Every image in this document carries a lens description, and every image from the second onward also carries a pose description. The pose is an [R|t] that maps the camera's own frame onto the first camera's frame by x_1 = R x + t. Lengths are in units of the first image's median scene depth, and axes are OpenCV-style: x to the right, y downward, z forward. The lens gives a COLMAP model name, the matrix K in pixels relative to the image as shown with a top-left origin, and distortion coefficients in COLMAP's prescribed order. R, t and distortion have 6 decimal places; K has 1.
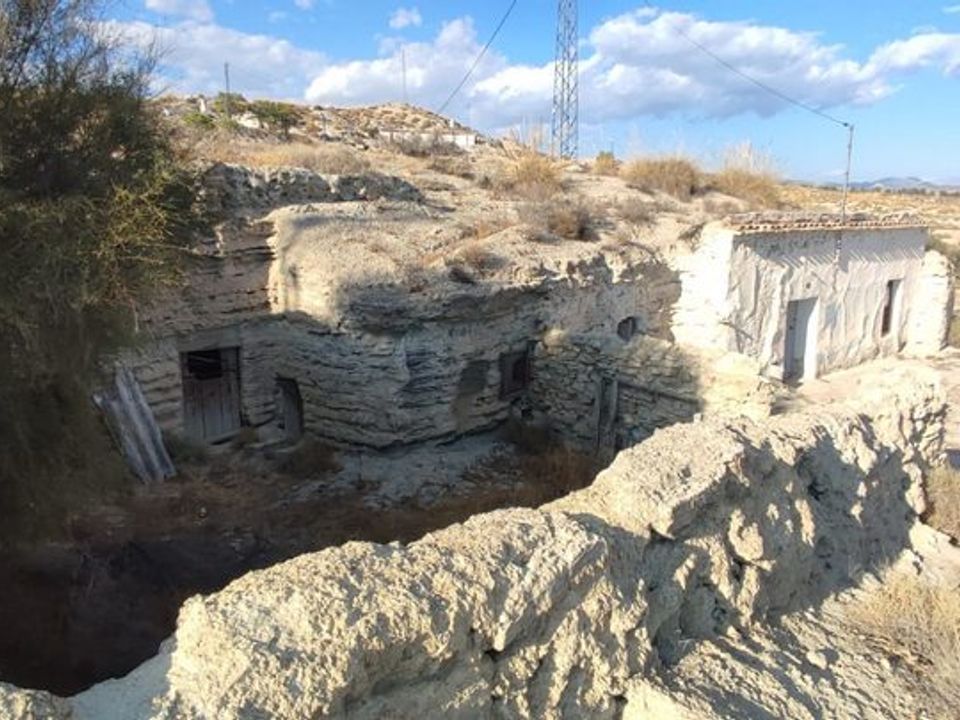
lens RADIAL K [[722.9, 0, 469.6], [0, 722.9, 352.7], [0, 0, 1]] dist [0.118824, -0.145040]
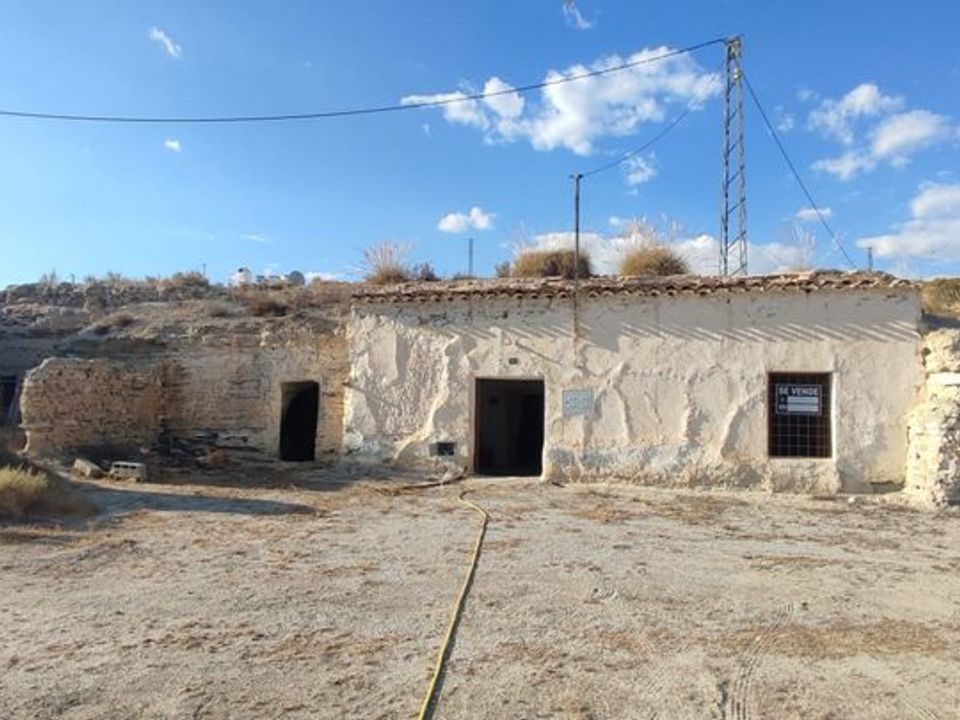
lens RADIAL K [[722.9, 0, 469.6], [0, 722.9, 352.7], [0, 0, 1]] dist [0.118824, -0.145040]
pose [[0.549357, -0.054215, -0.833827, 1.200807], [-0.176852, 0.967742, -0.179439, 0.062289], [0.816658, 0.246040, 0.522048, 0.548555]]
